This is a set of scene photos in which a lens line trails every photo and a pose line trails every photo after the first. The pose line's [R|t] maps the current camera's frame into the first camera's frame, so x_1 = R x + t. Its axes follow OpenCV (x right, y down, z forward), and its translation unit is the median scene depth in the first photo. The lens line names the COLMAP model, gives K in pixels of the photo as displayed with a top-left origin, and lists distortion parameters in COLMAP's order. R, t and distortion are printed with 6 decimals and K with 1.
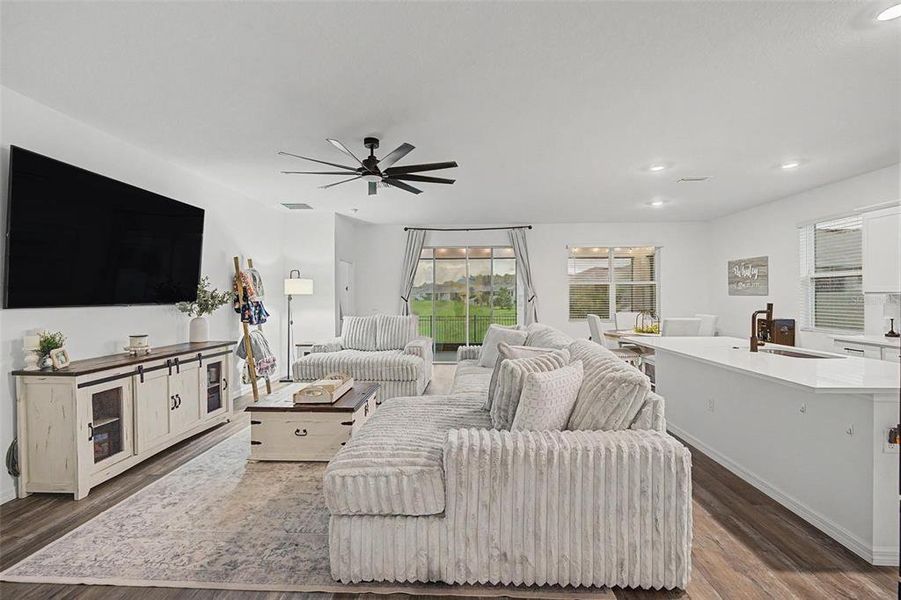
lens RADIAL K [[393.1, 0, 449.4], [0, 393.1, 297.8], [0, 0, 1]] dist [-0.001396, 0.000063]
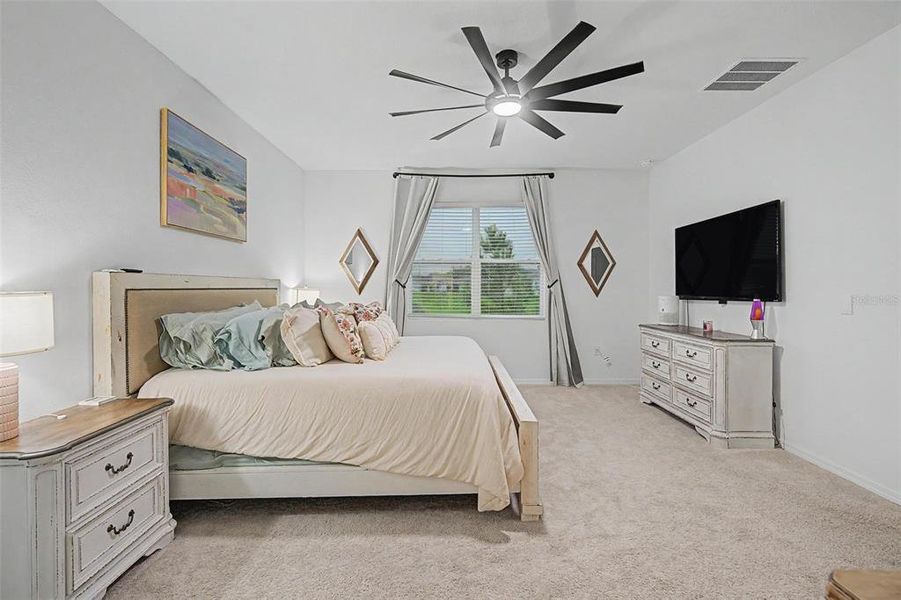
lens RADIAL K [[393.1, 0, 439.8], [0, 393.1, 292.9], [0, 0, 1]] dist [-0.001396, 0.000063]
pose [[0.998966, 0.009292, 0.044493, -0.866707], [-0.009742, 0.999904, 0.009897, 0.013014], [-0.044397, -0.010320, 0.998961, 1.035446]]
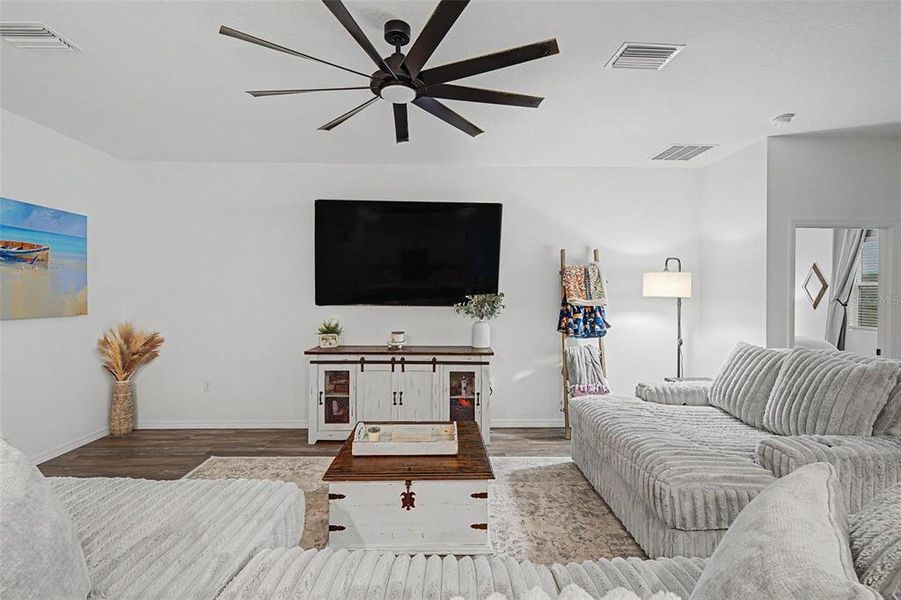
lens RADIAL K [[406.9, 0, 447.2], [0, 406.9, 292.8], [0, 0, 1]] dist [0.002771, -0.000179]
pose [[0.061564, -0.002733, -0.998099, 0.252205], [-0.011223, 0.999931, -0.003431, -0.010308], [0.998040, 0.011413, 0.061529, 0.664715]]
